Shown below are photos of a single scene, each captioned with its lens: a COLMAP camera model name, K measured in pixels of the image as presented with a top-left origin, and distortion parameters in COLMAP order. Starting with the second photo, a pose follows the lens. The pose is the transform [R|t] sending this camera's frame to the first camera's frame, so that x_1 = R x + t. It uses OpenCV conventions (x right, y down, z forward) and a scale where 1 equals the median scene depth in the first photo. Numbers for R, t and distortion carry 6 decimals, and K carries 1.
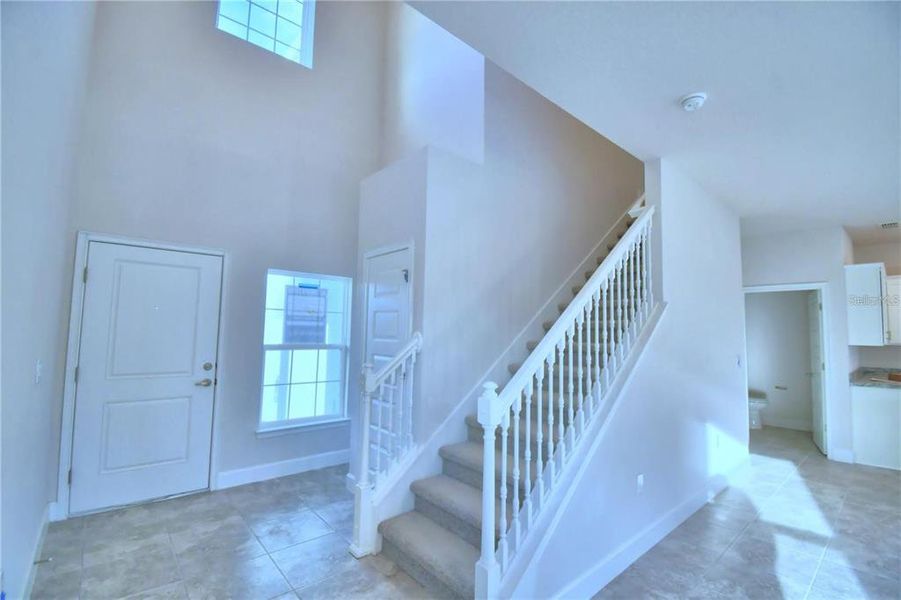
lens RADIAL K [[406.1, 0, 437.3], [0, 406.1, 301.2], [0, 0, 1]] dist [0.001580, -0.016765]
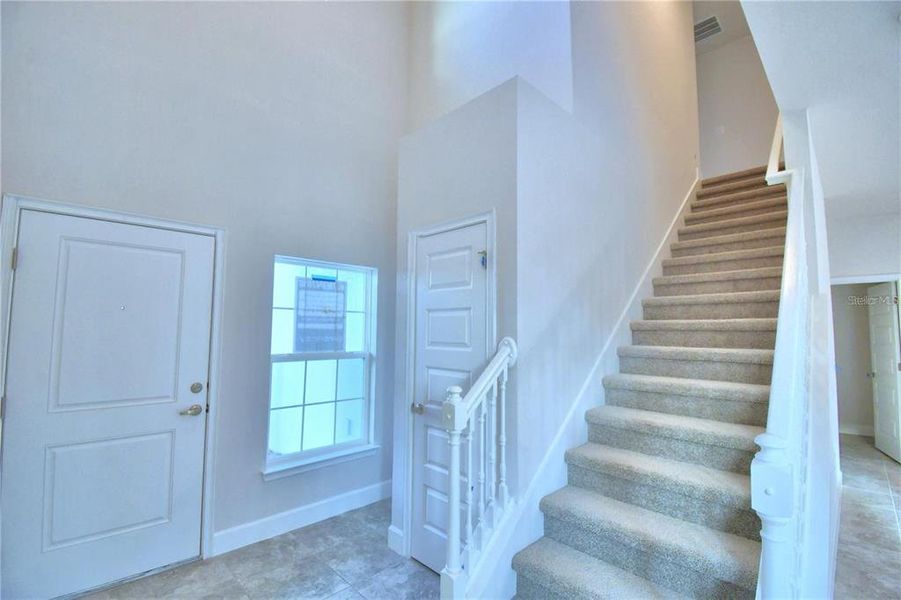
lens RADIAL K [[418.4, 0, 447.8], [0, 418.4, 300.6], [0, 0, 1]] dist [0.001224, -0.018719]
pose [[0.997881, -0.007176, 0.064666, -0.151019], [0.006981, 0.999970, 0.003237, 0.005449], [-0.064687, -0.002779, 0.997902, 0.208312]]
